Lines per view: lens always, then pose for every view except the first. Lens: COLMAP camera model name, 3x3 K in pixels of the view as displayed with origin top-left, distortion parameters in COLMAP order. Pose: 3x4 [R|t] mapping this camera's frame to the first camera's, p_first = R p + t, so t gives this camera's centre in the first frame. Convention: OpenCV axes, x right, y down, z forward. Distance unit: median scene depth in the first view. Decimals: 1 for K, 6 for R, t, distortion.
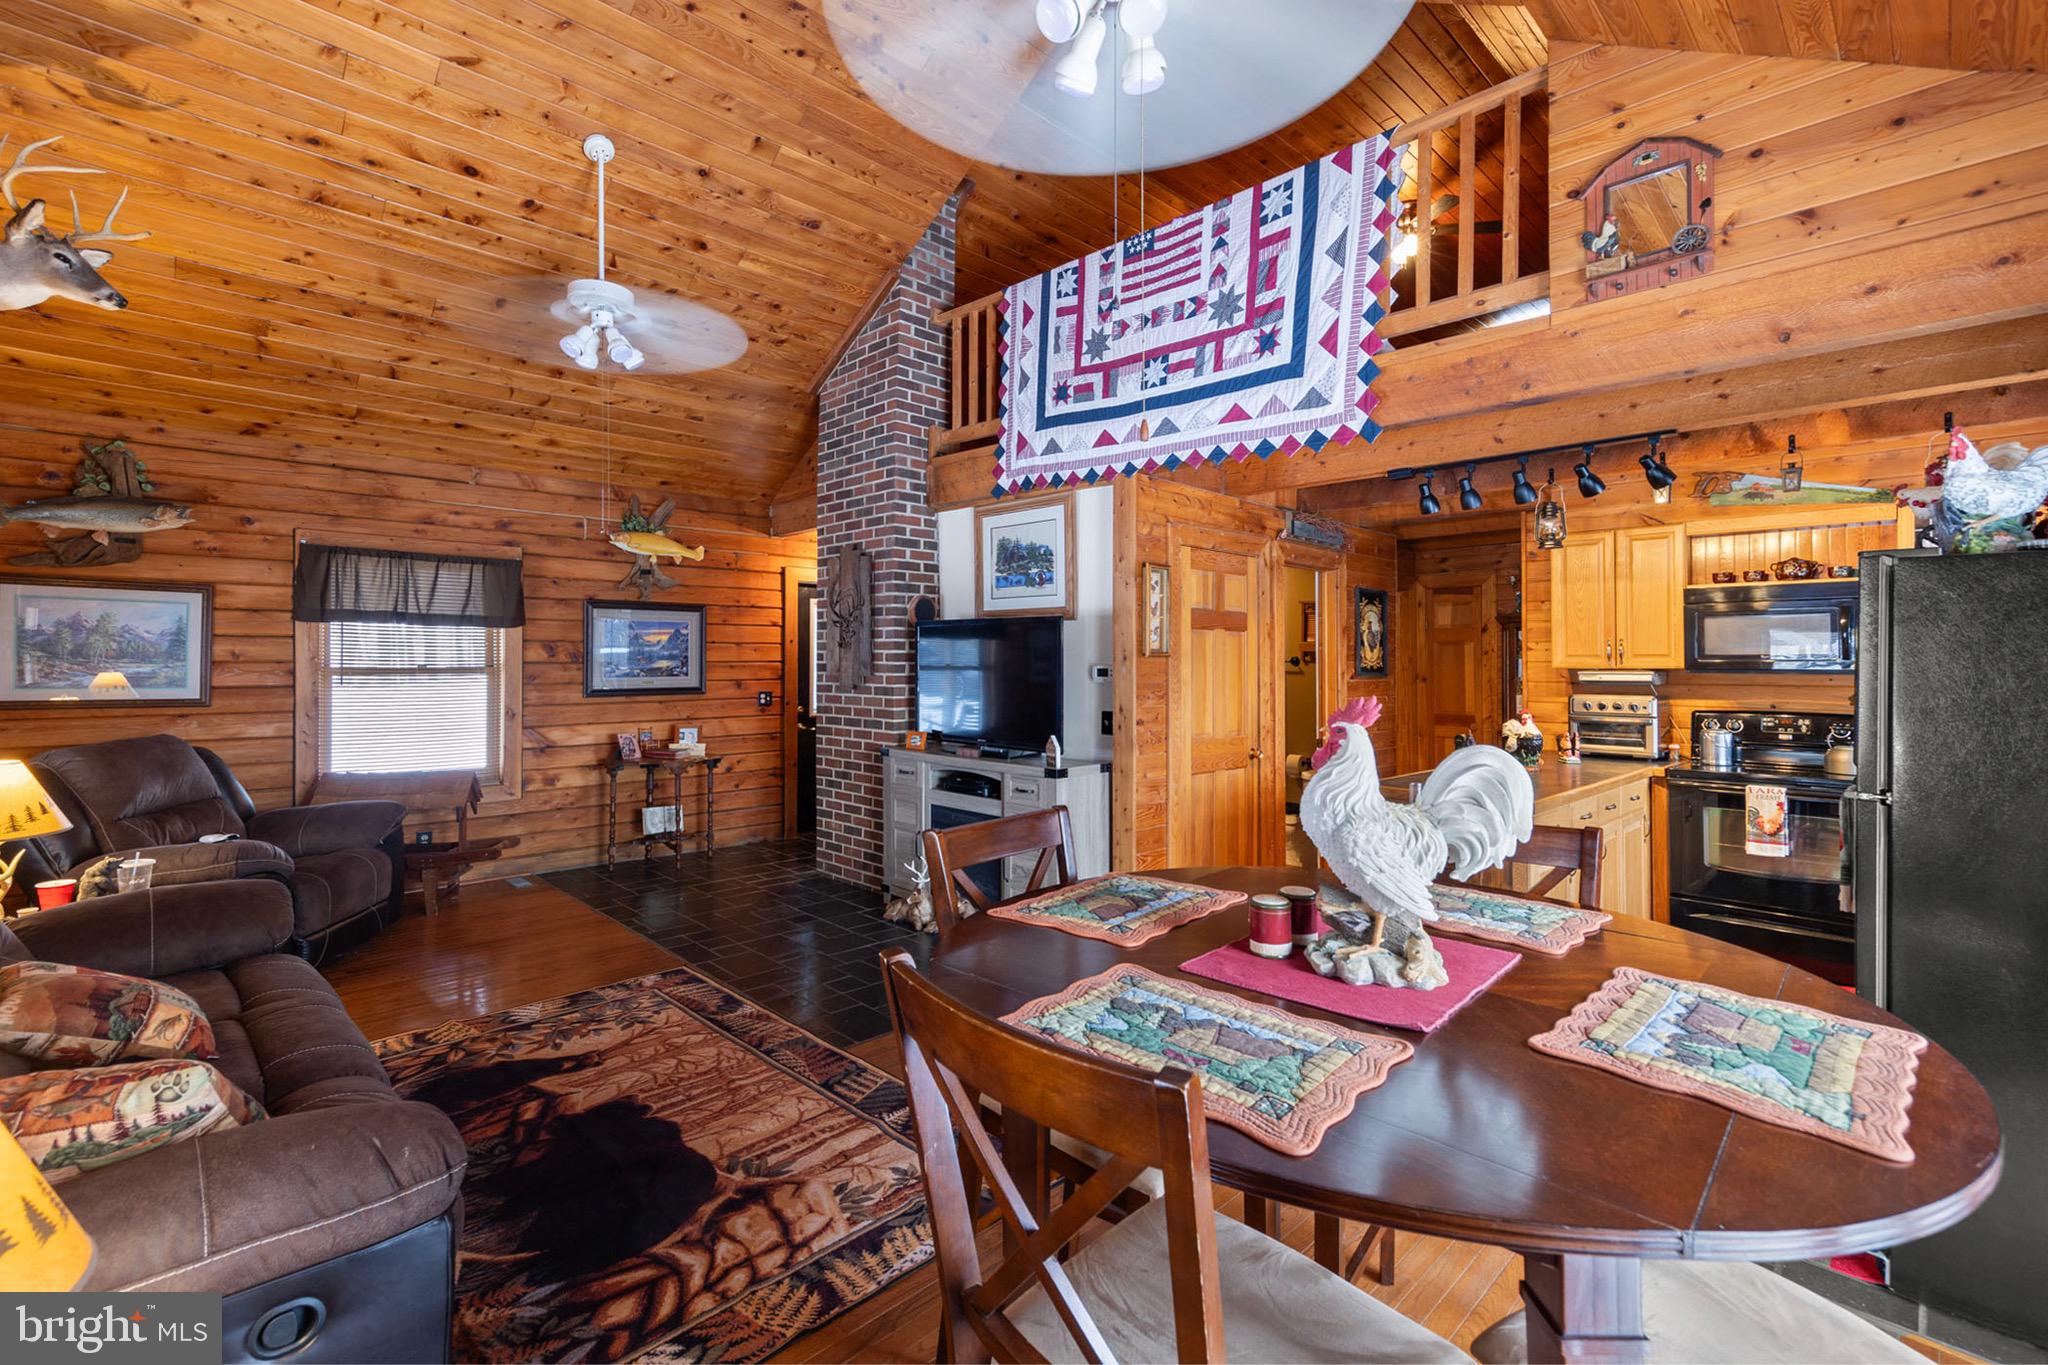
lens RADIAL K [[894.9, 0, 940.1], [0, 894.9, 651.3], [0, 0, 1]] dist [0.014562, 0.000328]
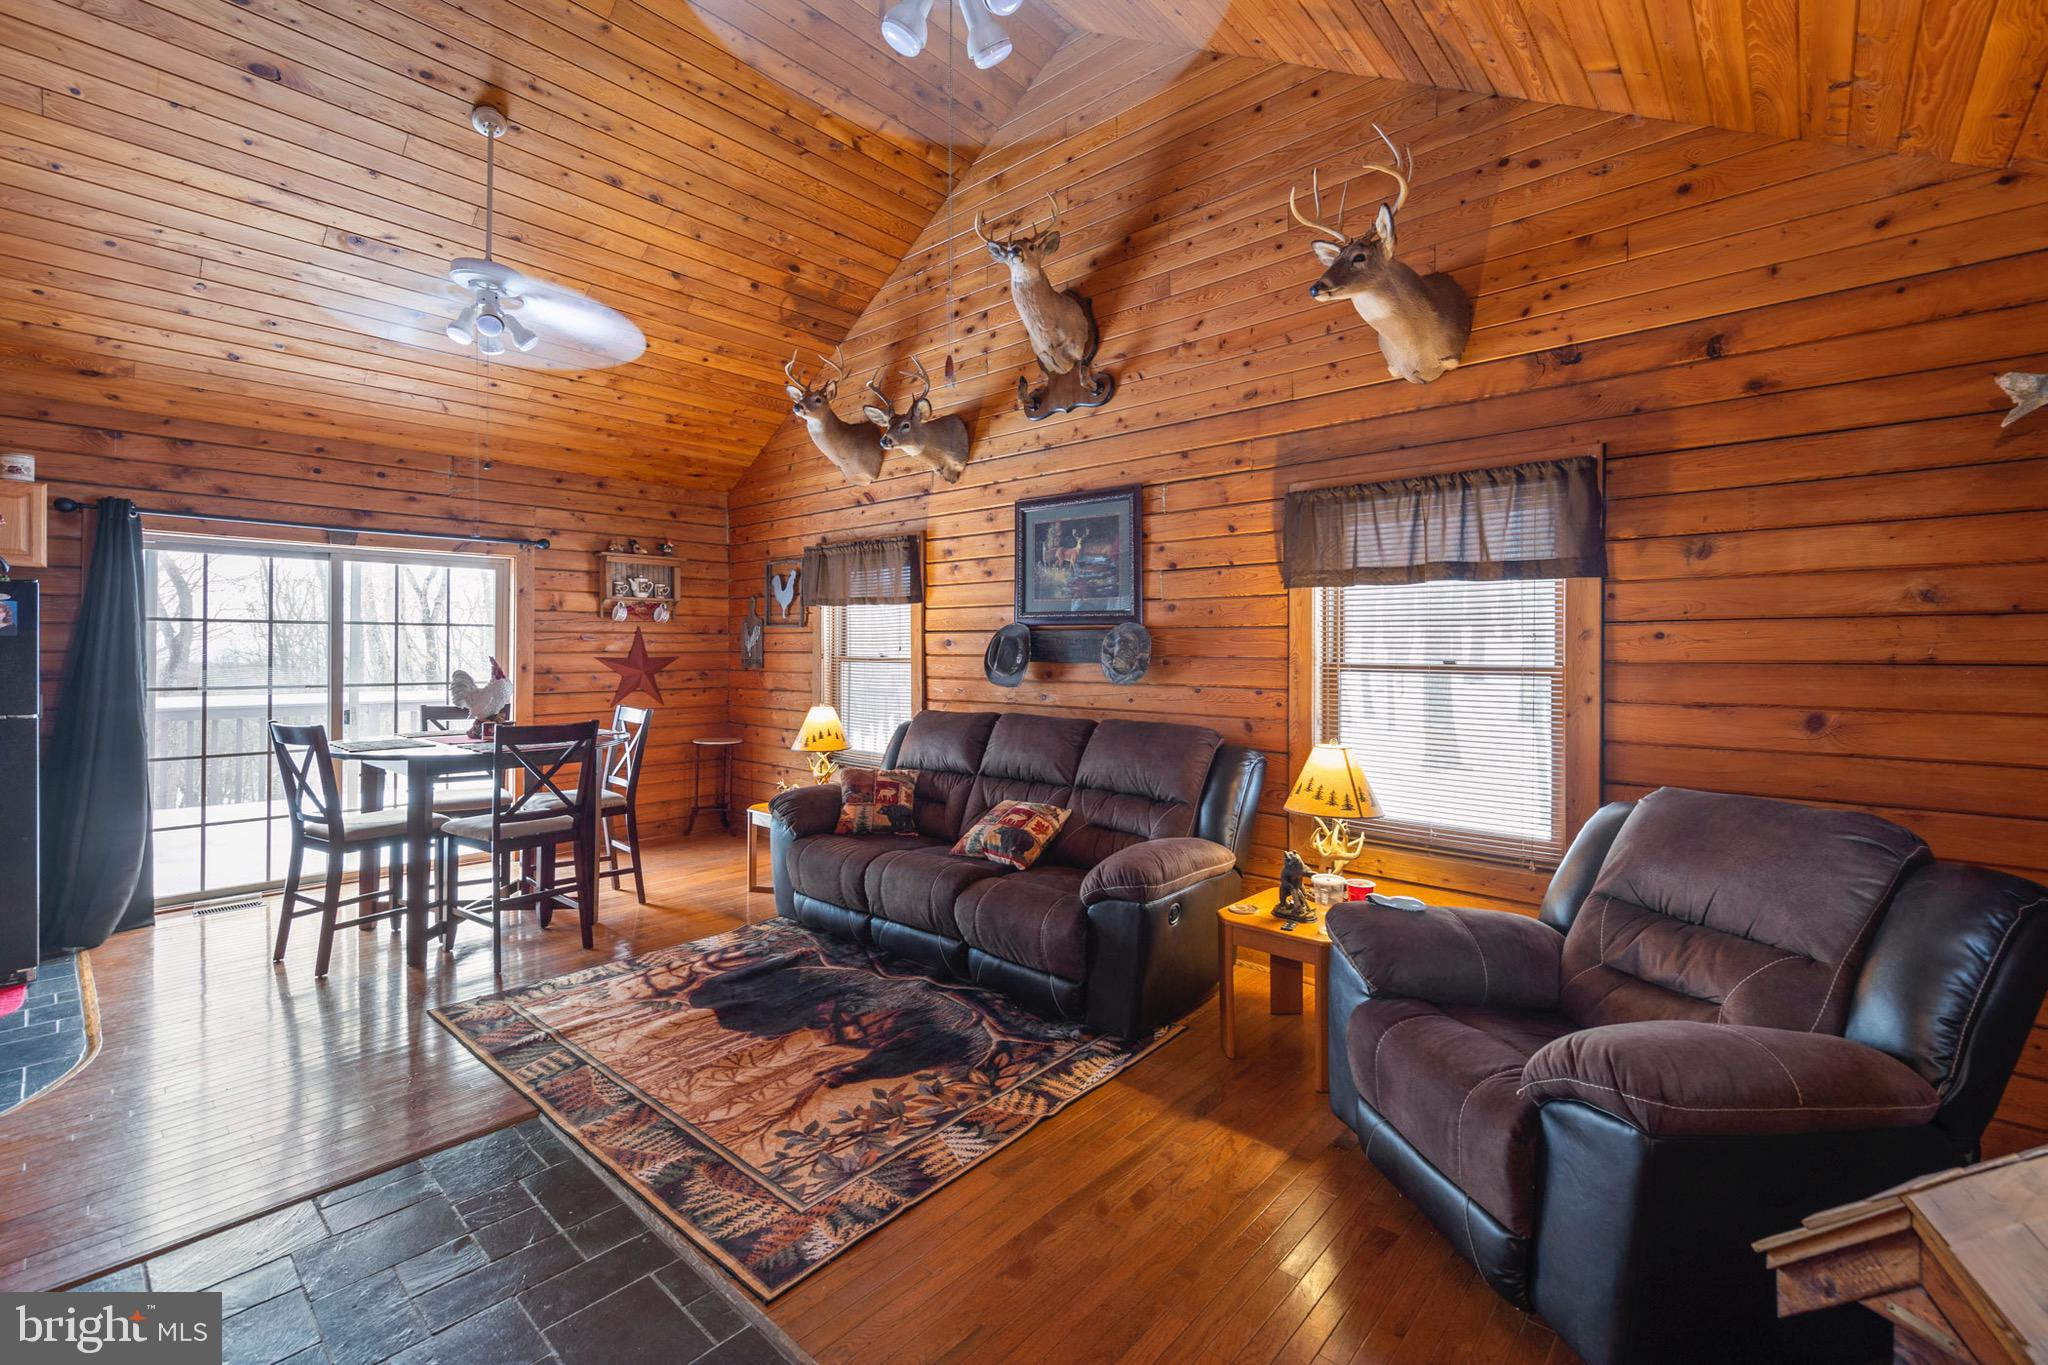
lens RADIAL K [[894.9, 0, 987.4], [0, 894.9, 635.5], [0, 0, 1]] dist [0.014562, 0.000328]
pose [[-0.996571, -0.012383, -0.081807, -0.327360], [-0.010233, 0.999593, -0.026646, 0.013802], [0.082104, -0.025718, -0.996292, 1.358213]]
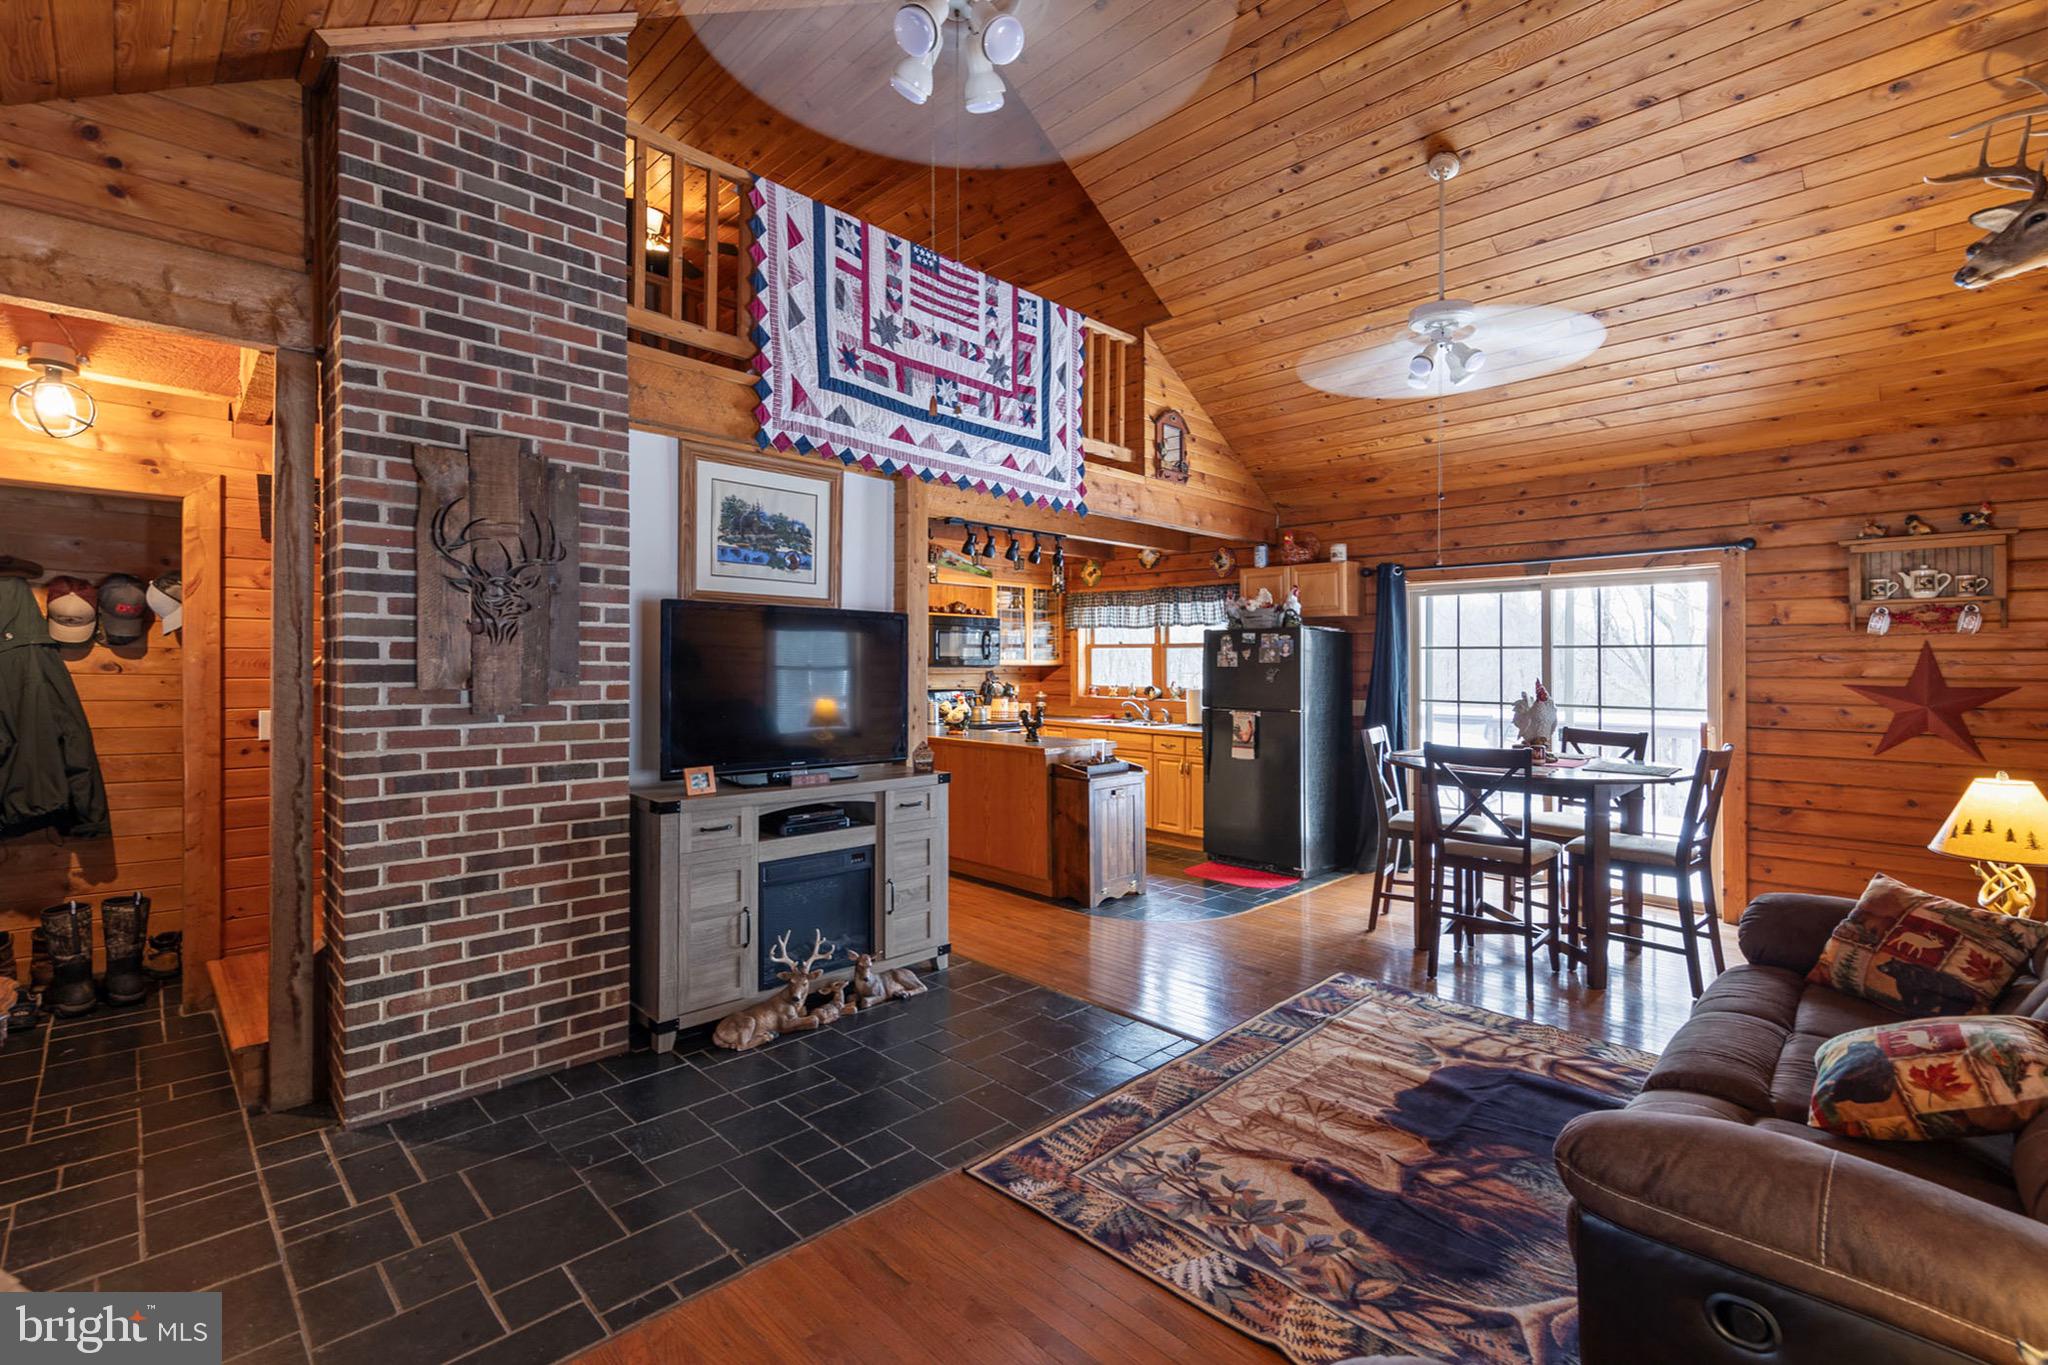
lens RADIAL K [[894.9, 0, 1046.9], [0, 894.9, 669.1], [0, 0, 1]] dist [0.014562, 0.000328]
pose [[-0.055019, -0.012690, 0.998405, -0.813062], [-0.019344, 0.999745, 0.011641, 0.004728], [-0.998298, -0.018673, -0.055250, 0.898756]]
